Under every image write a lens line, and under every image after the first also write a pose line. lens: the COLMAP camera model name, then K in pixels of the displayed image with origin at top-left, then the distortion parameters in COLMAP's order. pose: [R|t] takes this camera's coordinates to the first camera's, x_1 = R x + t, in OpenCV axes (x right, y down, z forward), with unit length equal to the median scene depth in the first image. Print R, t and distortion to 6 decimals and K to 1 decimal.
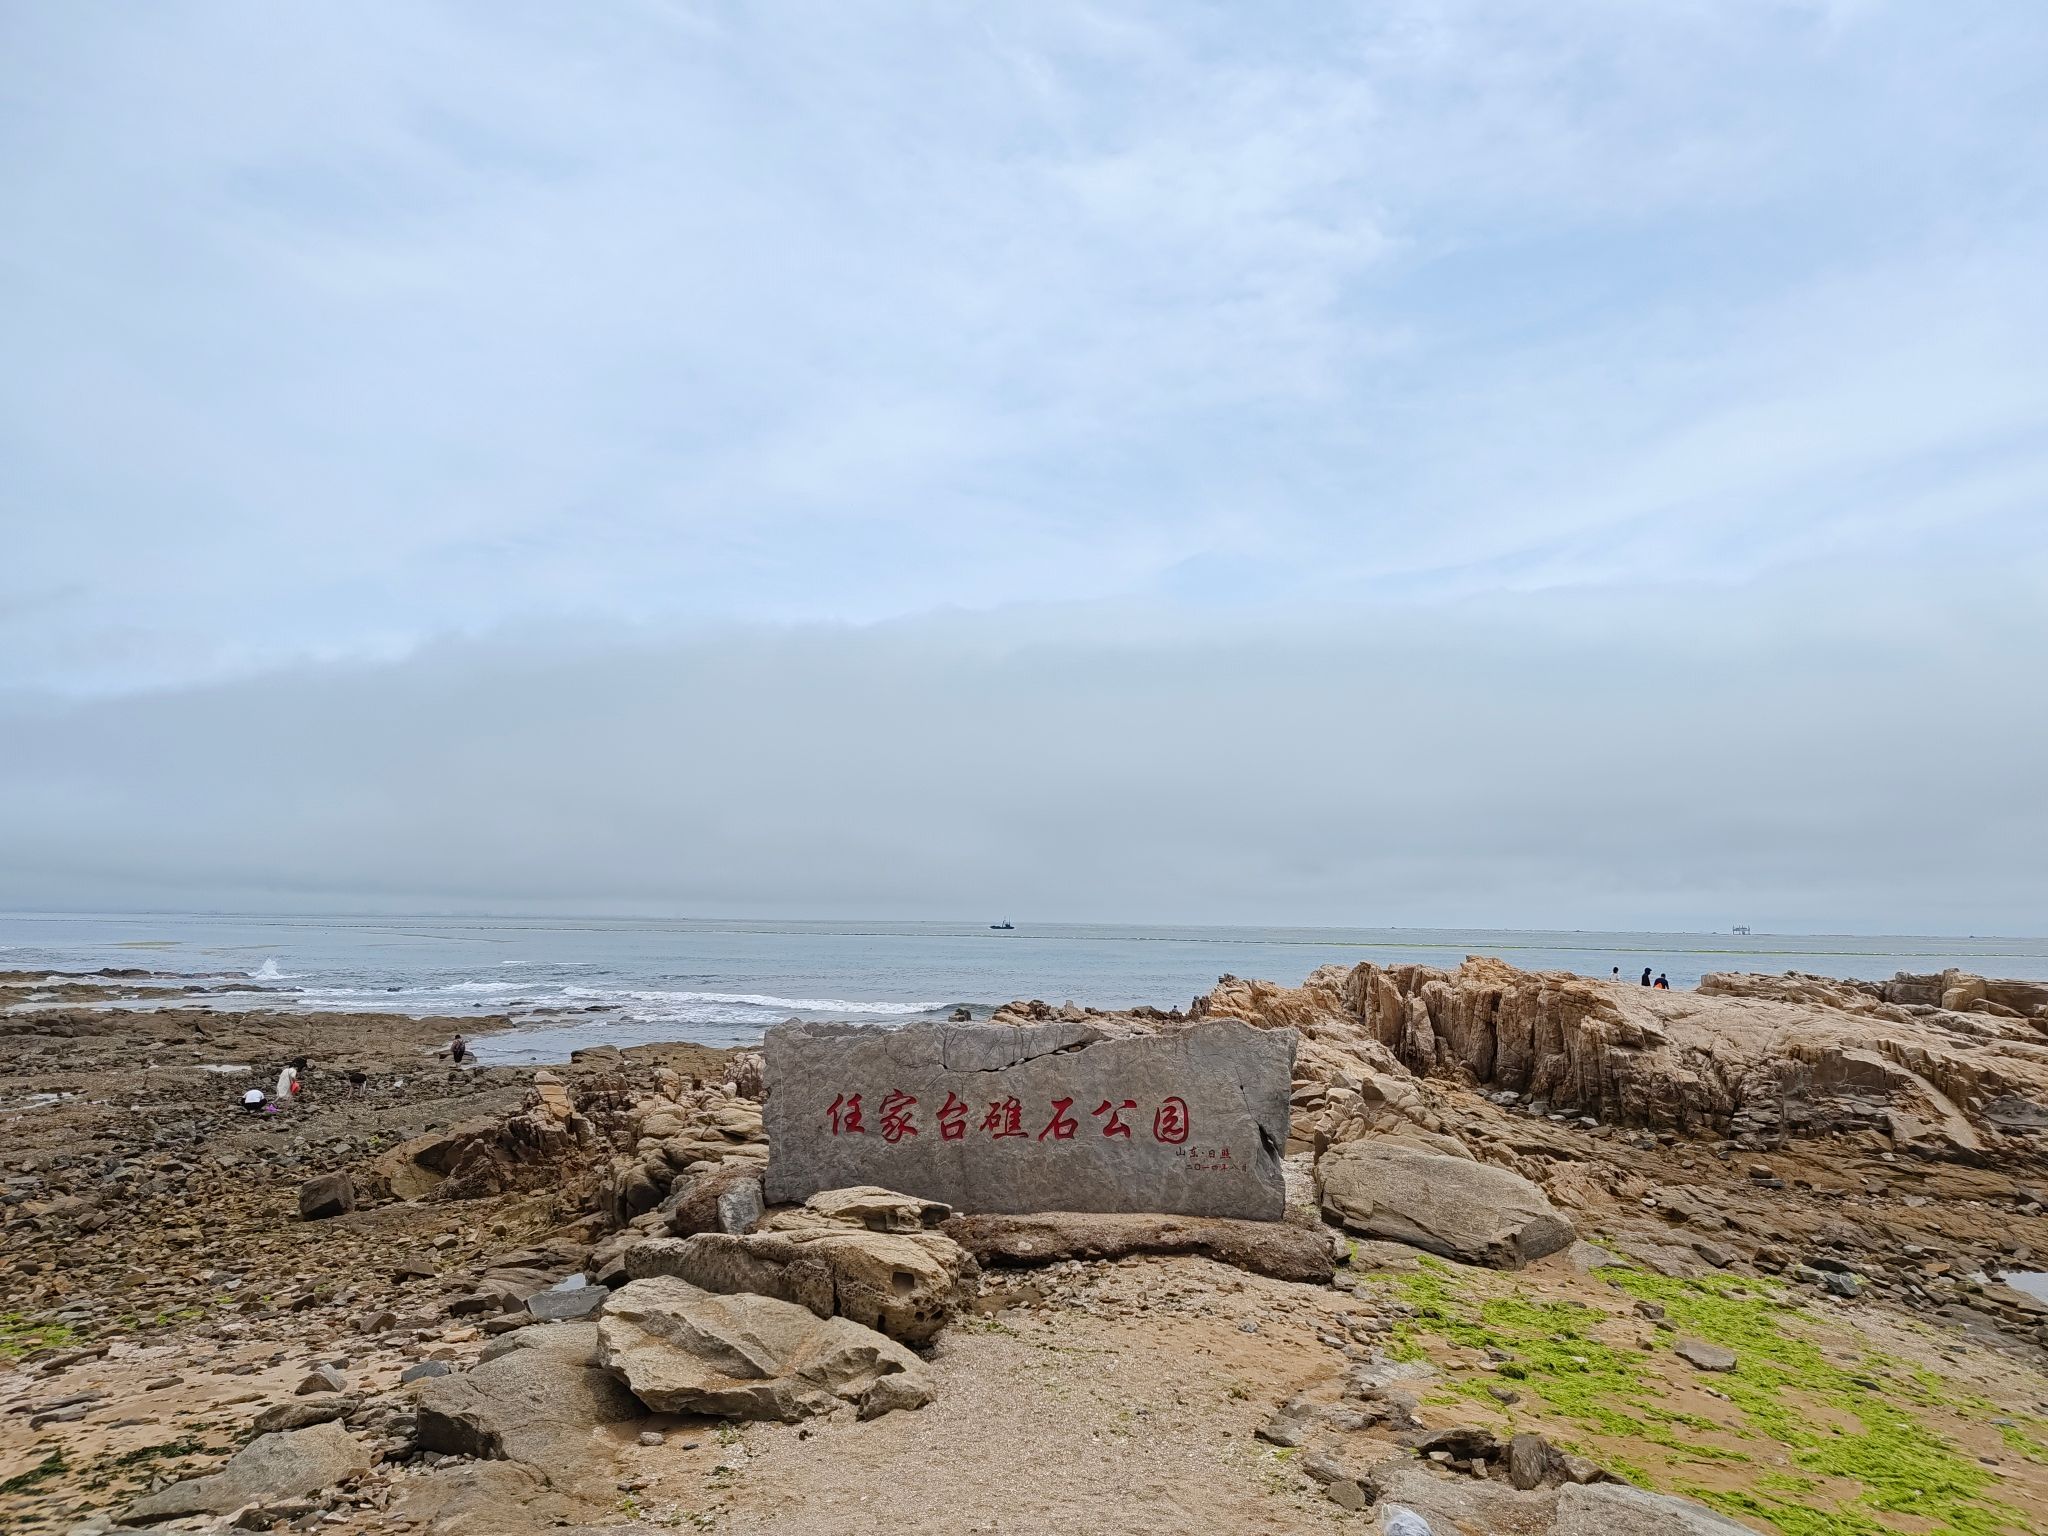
lens RADIAL K [[997.9, 0, 1026.1], [0, 997.9, 697.6], [0, 0, 1]] dist [-0.000309, 0.000071]
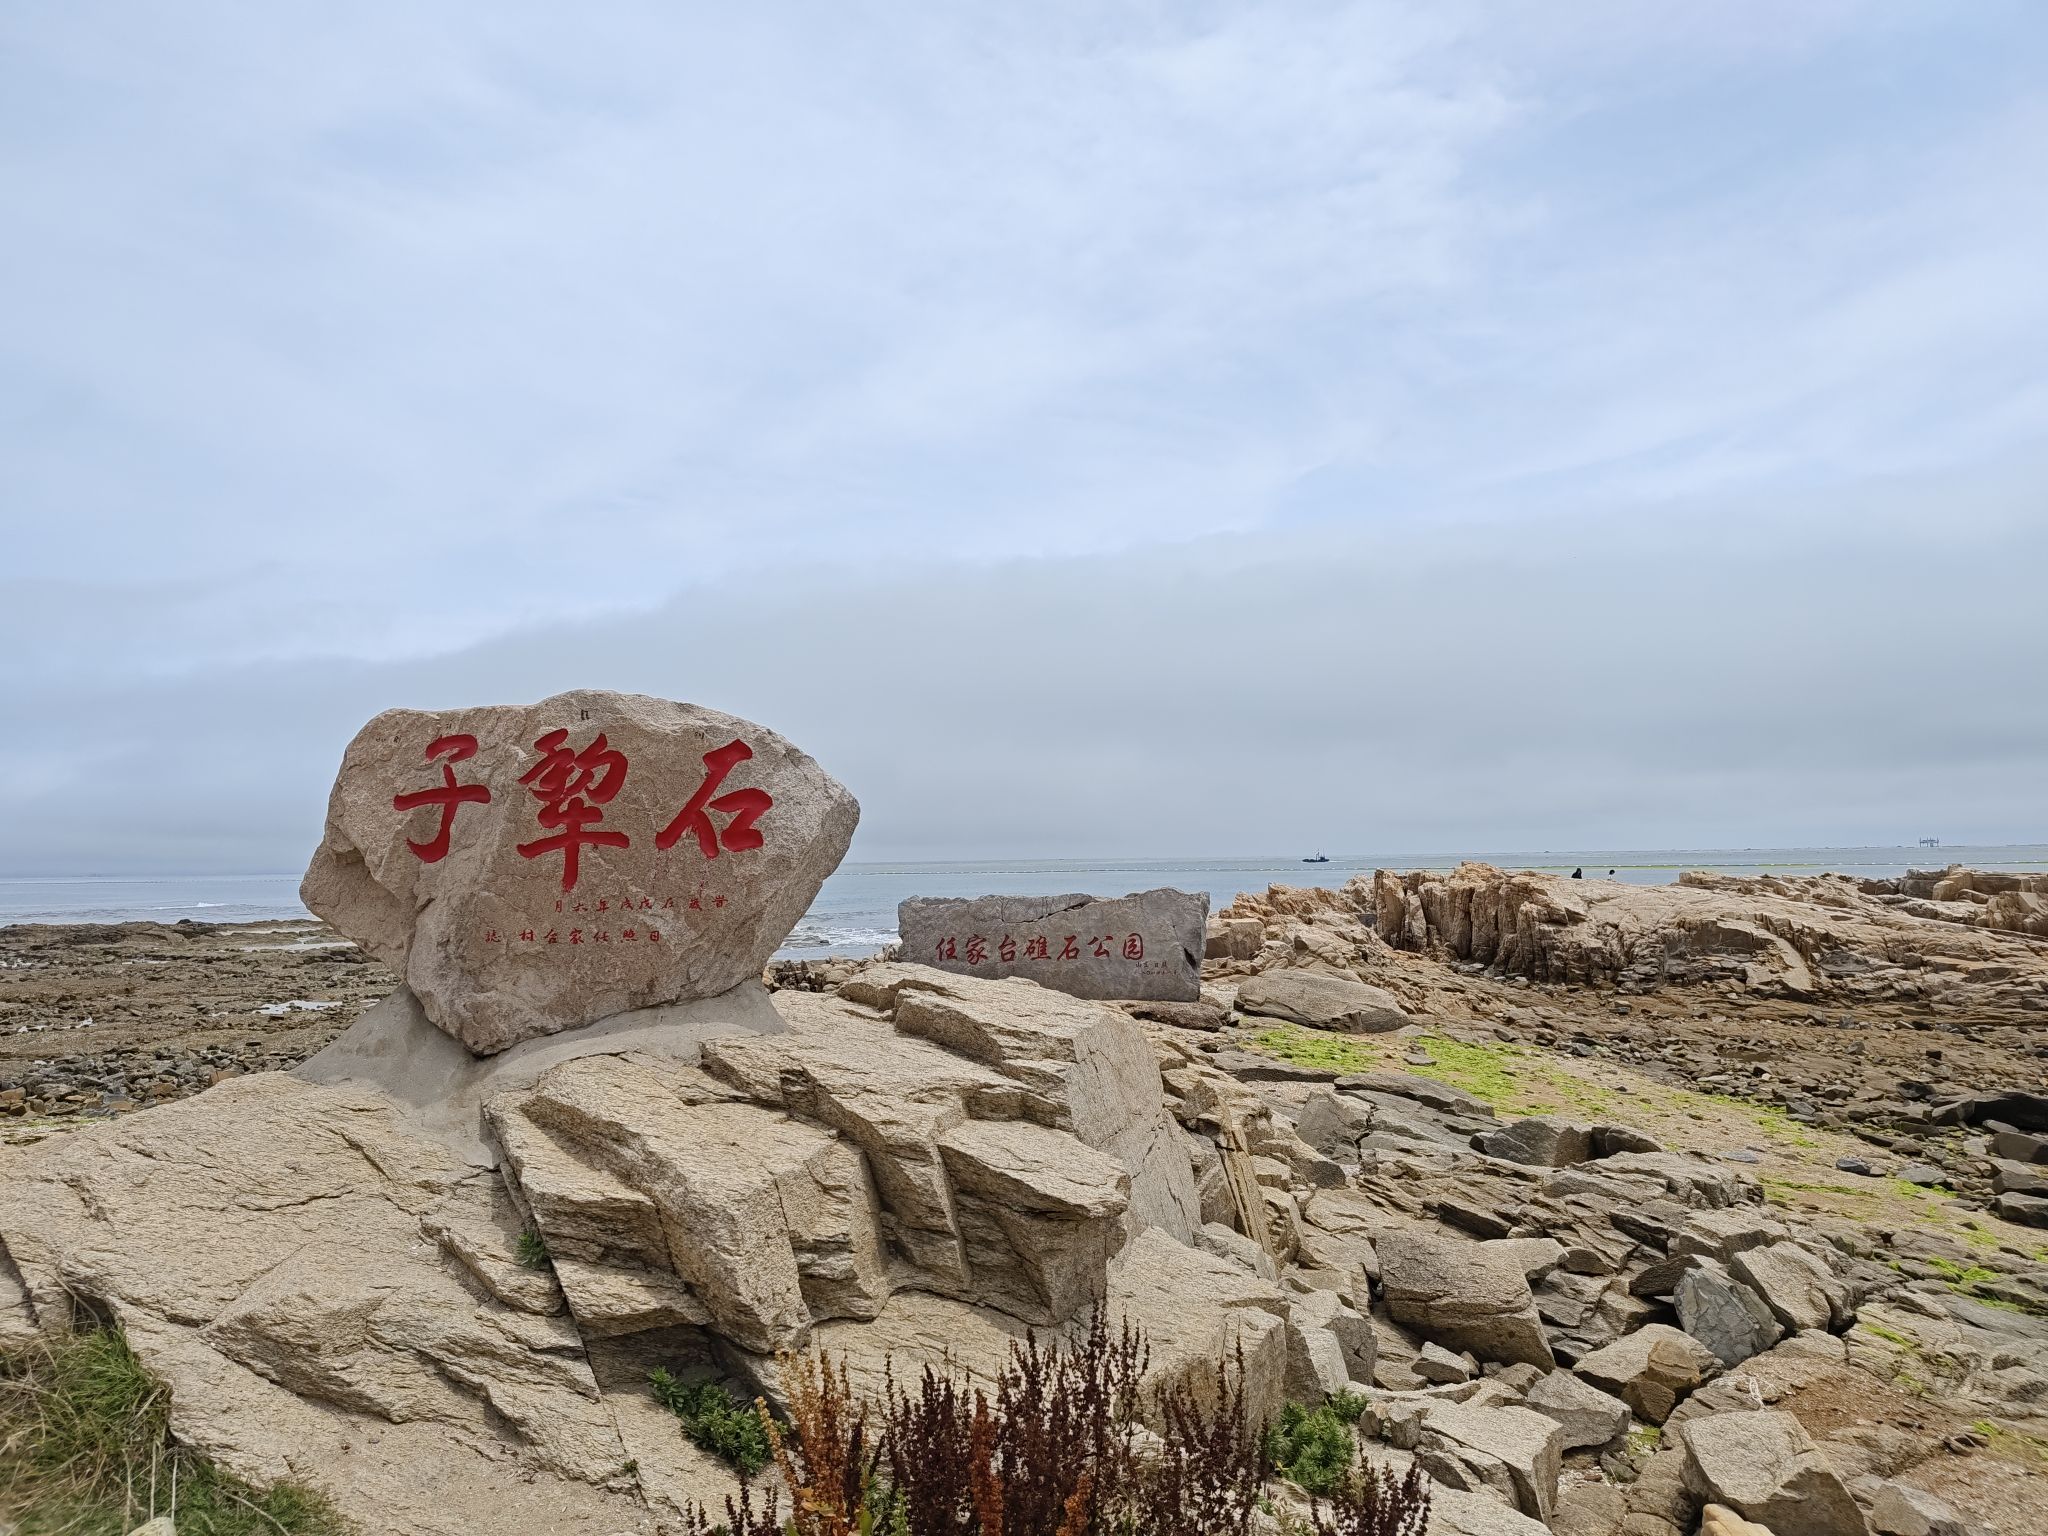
lens RADIAL K [[1411.3, 0, 1002.4], [0, 1411.3, 773.3], [0, 0, 1]] dist [-0.006714, 0.020712]
pose [[0.982579, -0.037973, -0.181923, 0.250691], [0.064140, 0.988046, 0.140186, -0.144870], [0.174425, -0.149412, 0.973269, -0.885924]]
